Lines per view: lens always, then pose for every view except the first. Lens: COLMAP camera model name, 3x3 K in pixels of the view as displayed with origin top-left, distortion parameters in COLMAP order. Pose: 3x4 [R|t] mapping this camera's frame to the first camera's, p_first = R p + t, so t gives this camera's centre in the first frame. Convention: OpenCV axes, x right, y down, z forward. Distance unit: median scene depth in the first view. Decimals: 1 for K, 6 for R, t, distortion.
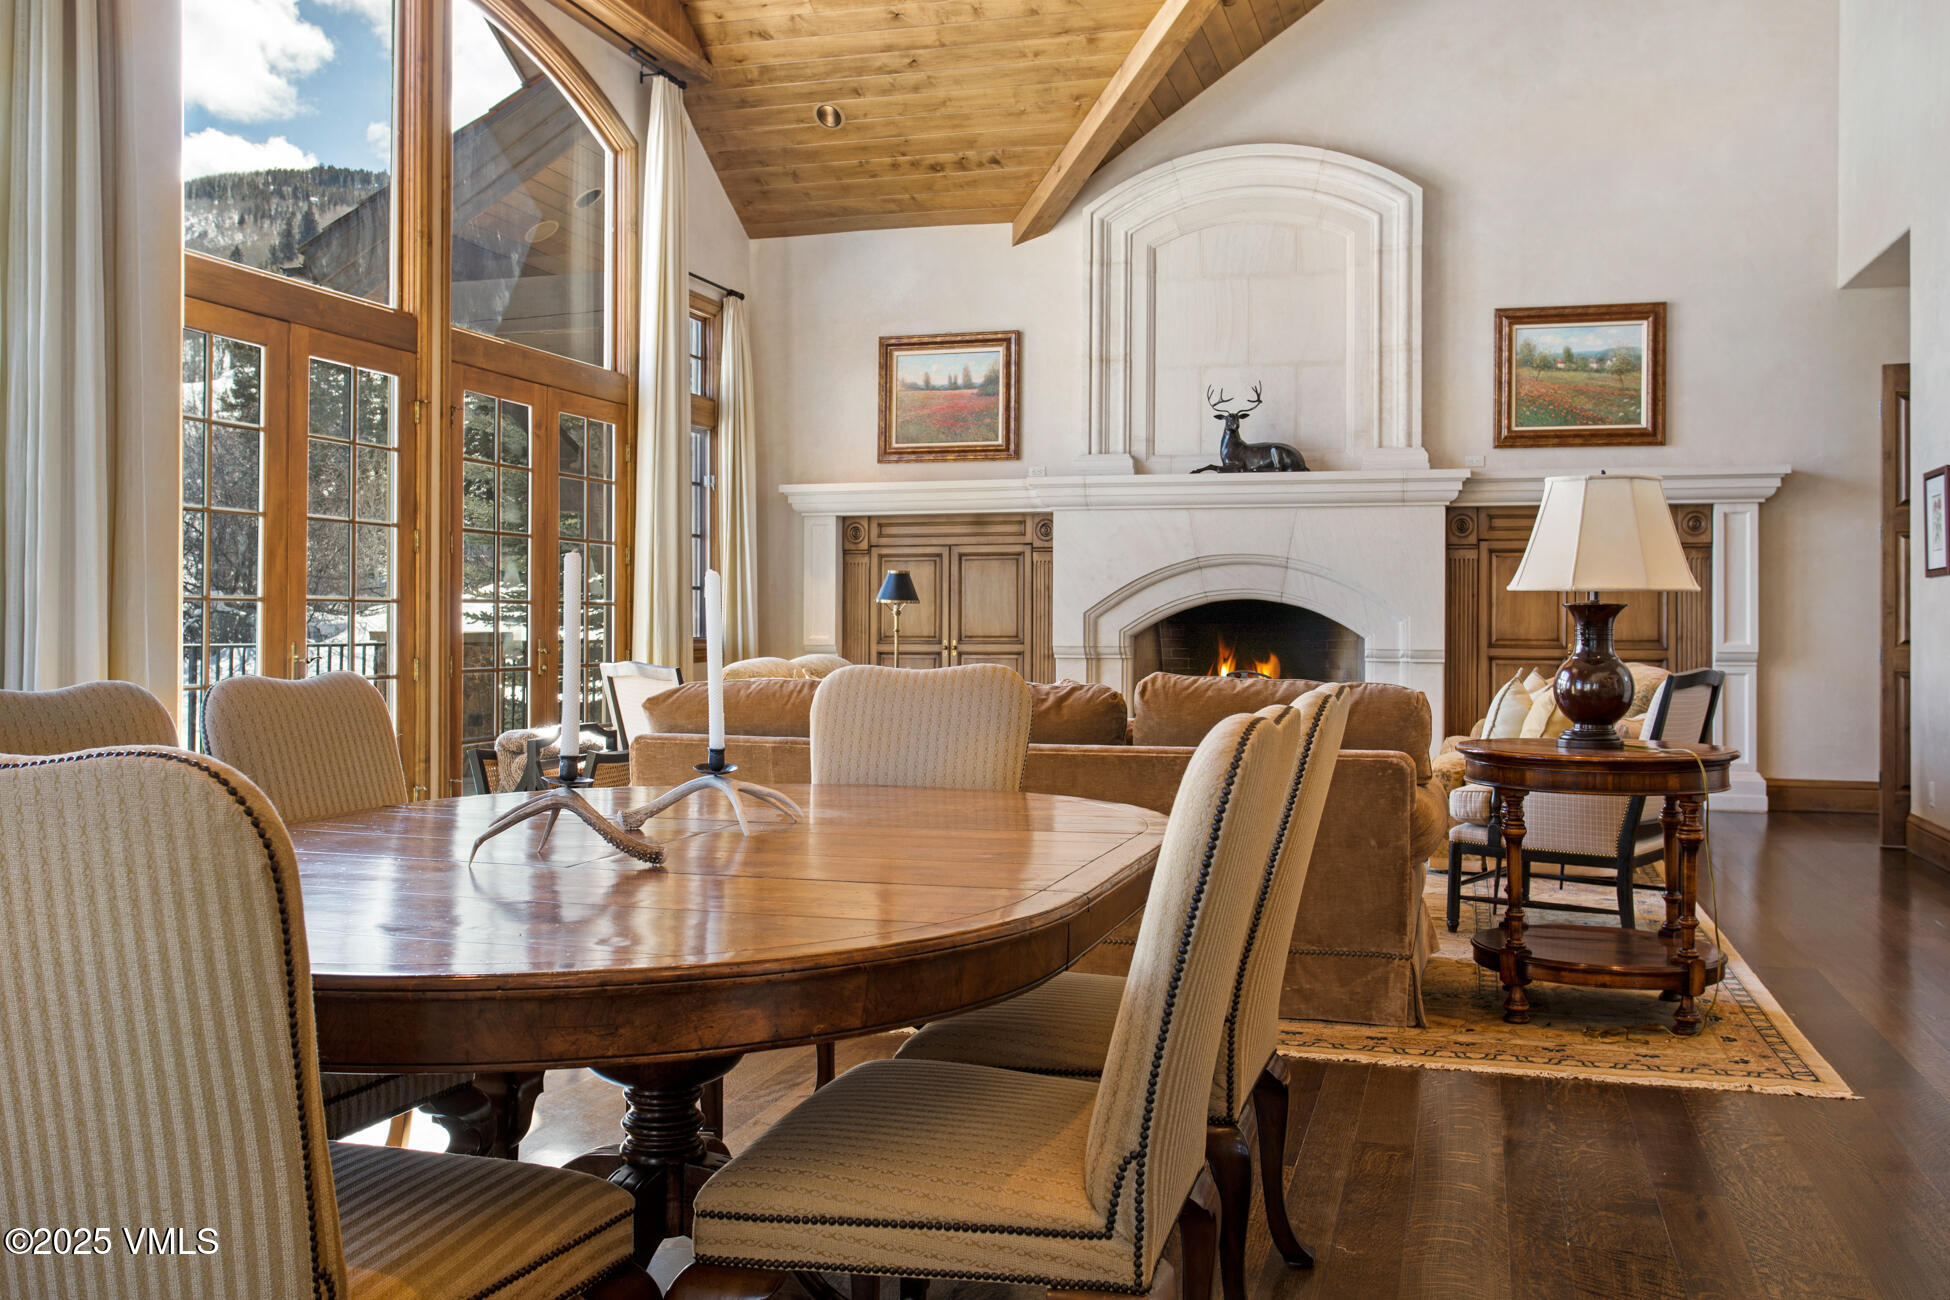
lens RADIAL K [[1766.1, 0, 984.3], [0, 1766.1, 629.8], [0, 0, 1]] dist [-0.028447, -0.007936]
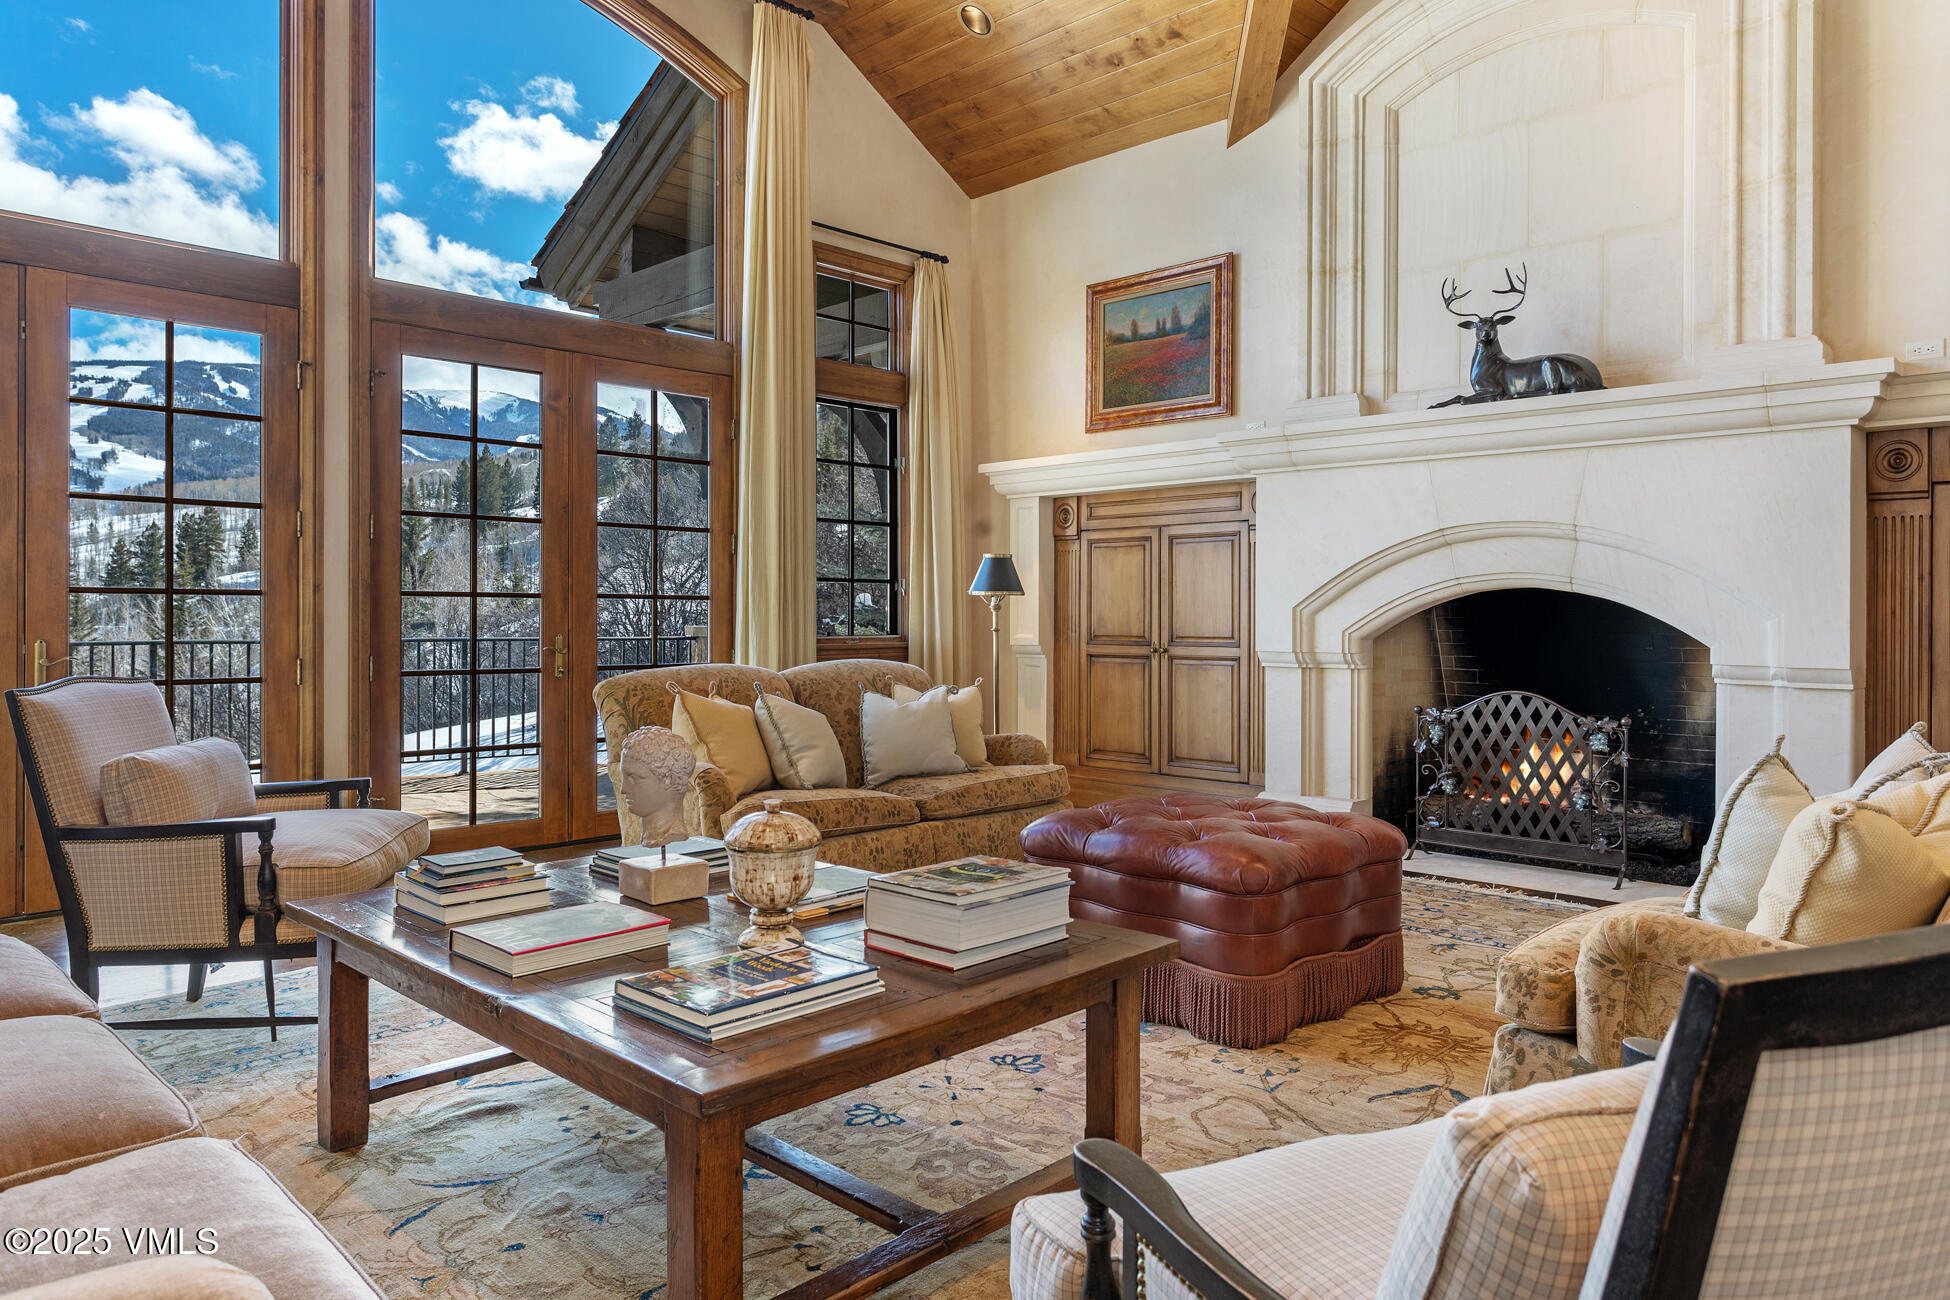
lens RADIAL K [[1306.6, 0, 916.4], [0, 1306.6, 613.7], [0, 0, 1]] dist [-0.006406, 0.009027]
pose [[0.867322, 0.001401, -0.497745, 0.193905], [-0.004551, 0.999977, -0.005115, -0.003398], [0.497726, 0.006701, 0.867308, 0.432003]]
